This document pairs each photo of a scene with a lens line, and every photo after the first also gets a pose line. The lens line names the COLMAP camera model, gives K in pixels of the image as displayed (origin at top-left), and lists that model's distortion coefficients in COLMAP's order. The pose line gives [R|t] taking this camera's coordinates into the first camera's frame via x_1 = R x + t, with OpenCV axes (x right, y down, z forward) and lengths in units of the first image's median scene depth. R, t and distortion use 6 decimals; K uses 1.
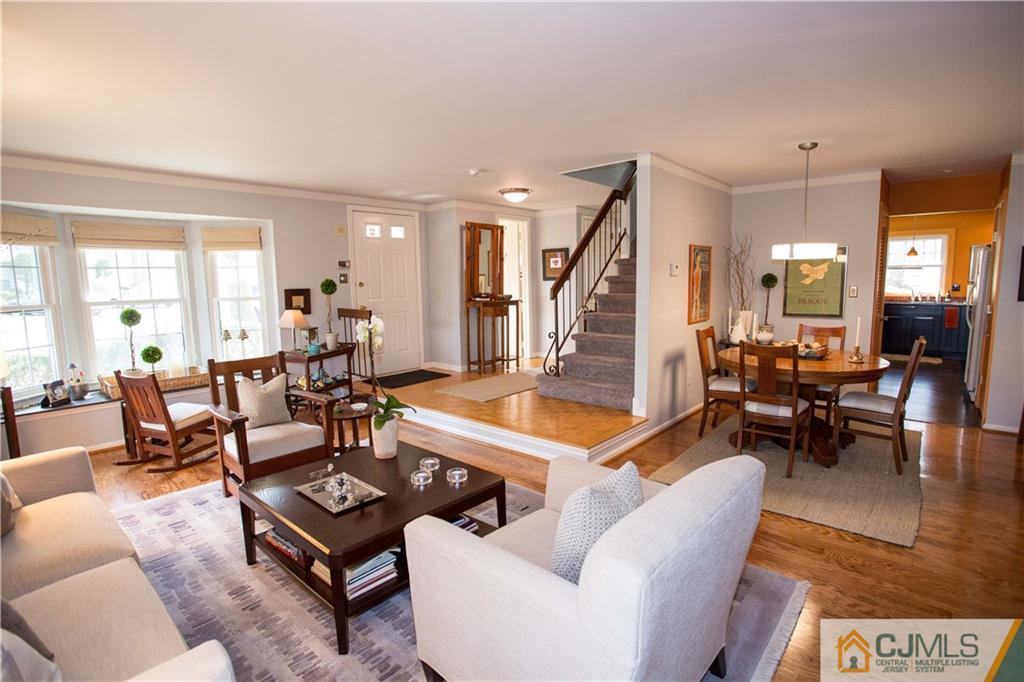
lens RADIAL K [[498.7, 0, 509.6], [0, 498.7, 341.7], [0, 0, 1]] dist [-0.072030, 0.029292]
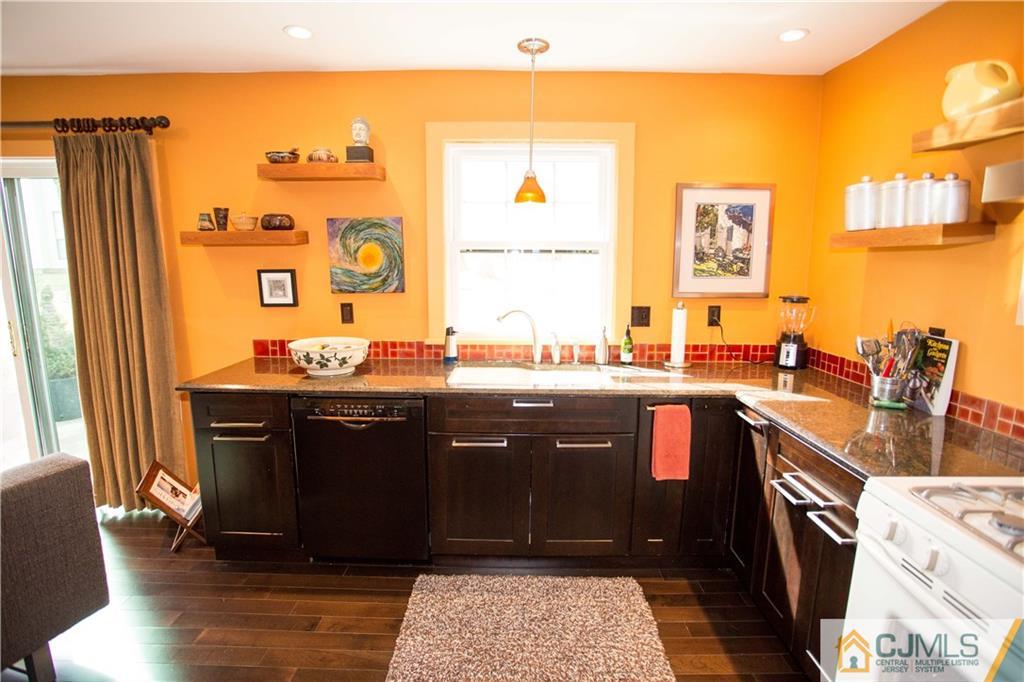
lens RADIAL K [[498.7, 0, 513.6], [0, 498.7, 342.3], [0, 0, 1]] dist [-0.072030, 0.029292]
pose [[0.752653, -0.084303, 0.652998, 1.058819], [0.067221, 0.996426, 0.051160, -0.191818], [-0.654977, 0.005390, 0.755629, 1.310450]]
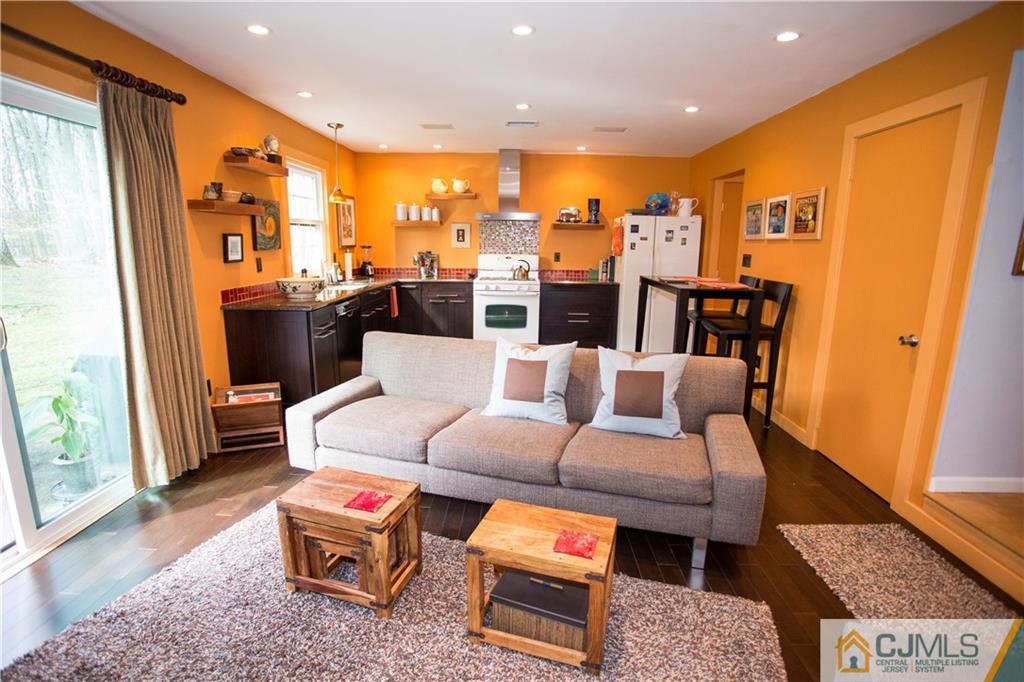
lens RADIAL K [[498.7, 0, 510.7], [0, 498.7, 339.6], [0, 0, 1]] dist [-0.072030, 0.029292]
pose [[-0.646498, -0.142507, 0.749488, 0.426702], [0.096044, 0.959381, 0.265263, -0.261652], [-0.756846, 0.243476, -0.606550, 2.036464]]
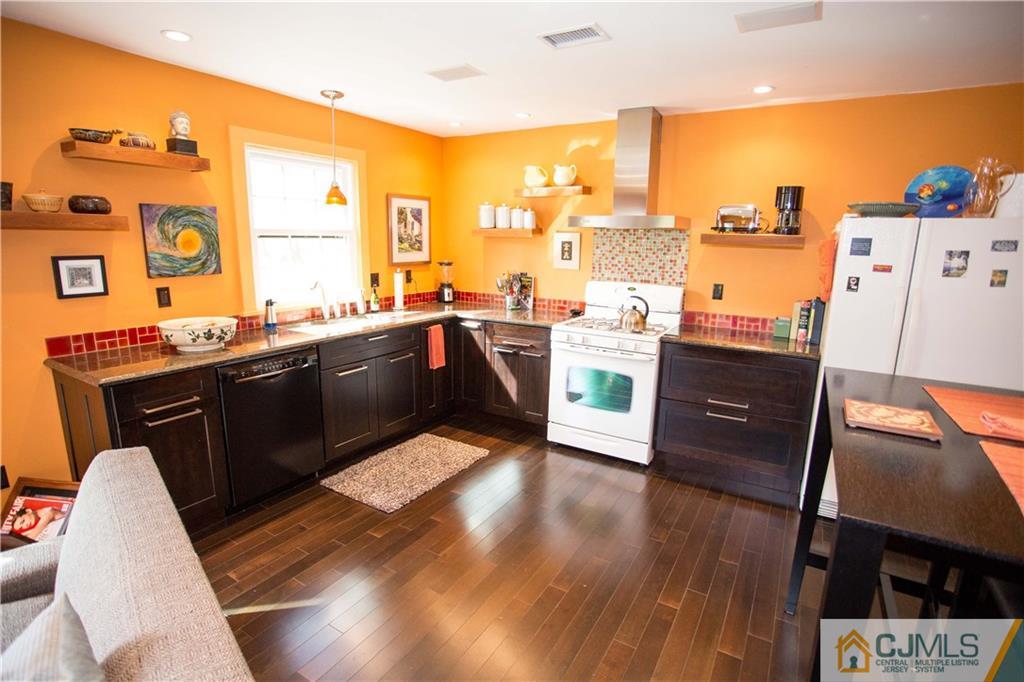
lens RADIAL K [[498.7, 0, 510.3], [0, 498.7, 340.0], [0, 0, 1]] dist [-0.072030, 0.029292]
pose [[-0.177459, -0.183189, 0.966928, 0.672935], [0.112607, 0.972290, 0.204871, -0.228892], [-0.977665, 0.145239, -0.151913, 1.547829]]
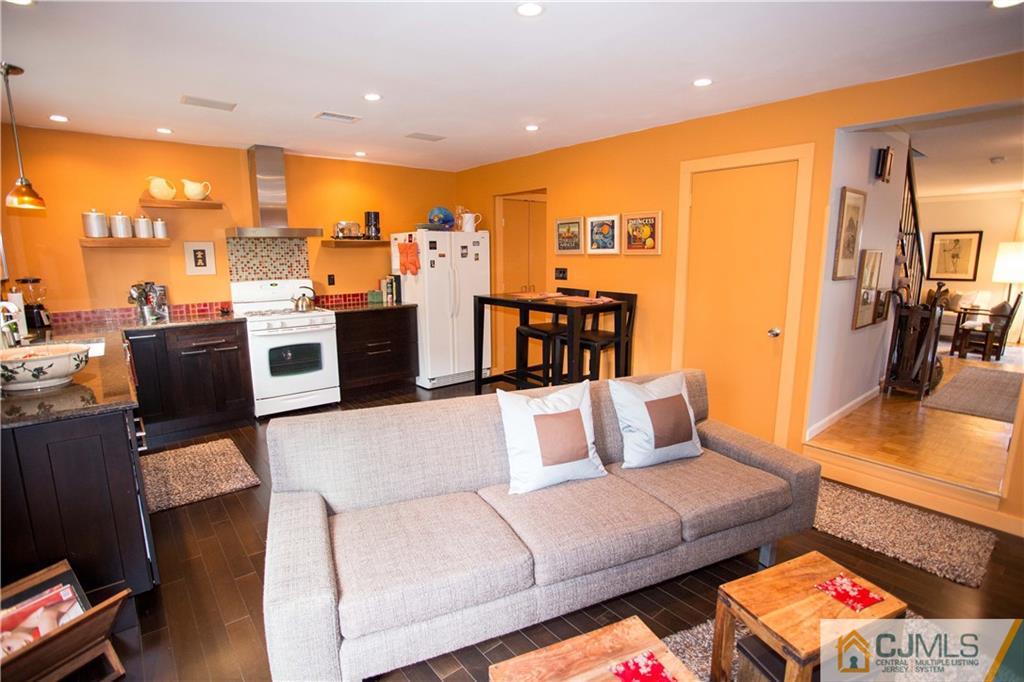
lens RADIAL K [[498.7, 0, 509.4], [0, 498.7, 341.1], [0, 0, 1]] dist [-0.072030, 0.029292]
pose [[-0.987565, -0.007010, 0.157056, 0.781180], [0.040578, 0.953789, 0.297724, -0.290044], [-0.151885, 0.300394, -0.941644, 2.106444]]
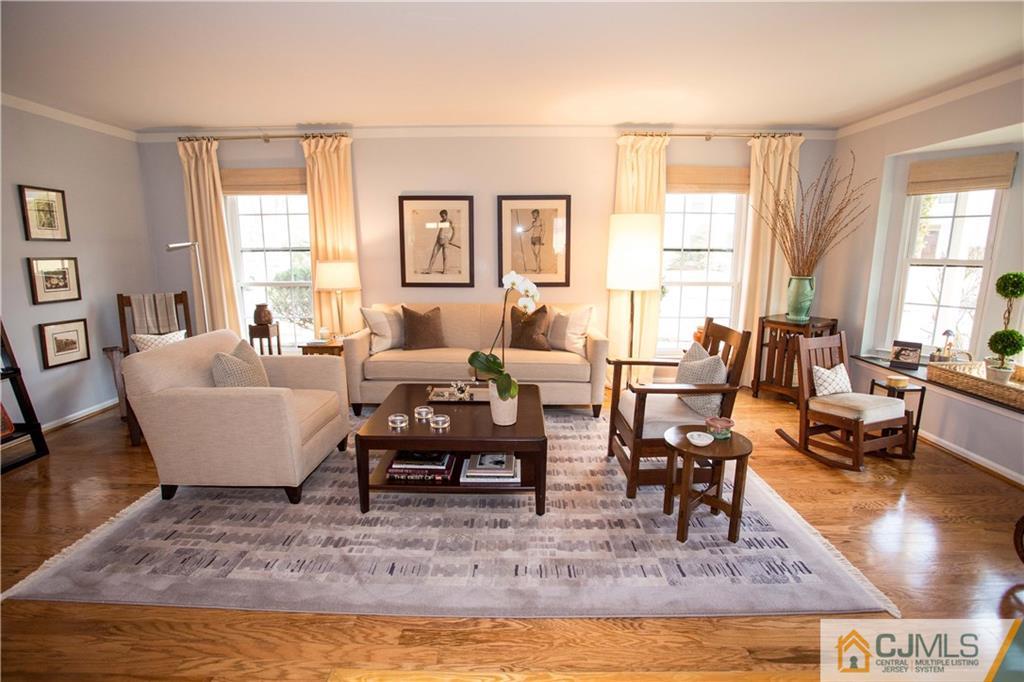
lens RADIAL K [[498.7, 0, 510.1], [0, 498.7, 342.3], [0, 0, 1]] dist [-0.072030, 0.029292]
pose [[-0.748866, 0.143413, -0.647019, 0.182546], [-0.070581, 0.953493, 0.293034, -0.104244], [0.658953, 0.265110, -0.703916, 0.899897]]
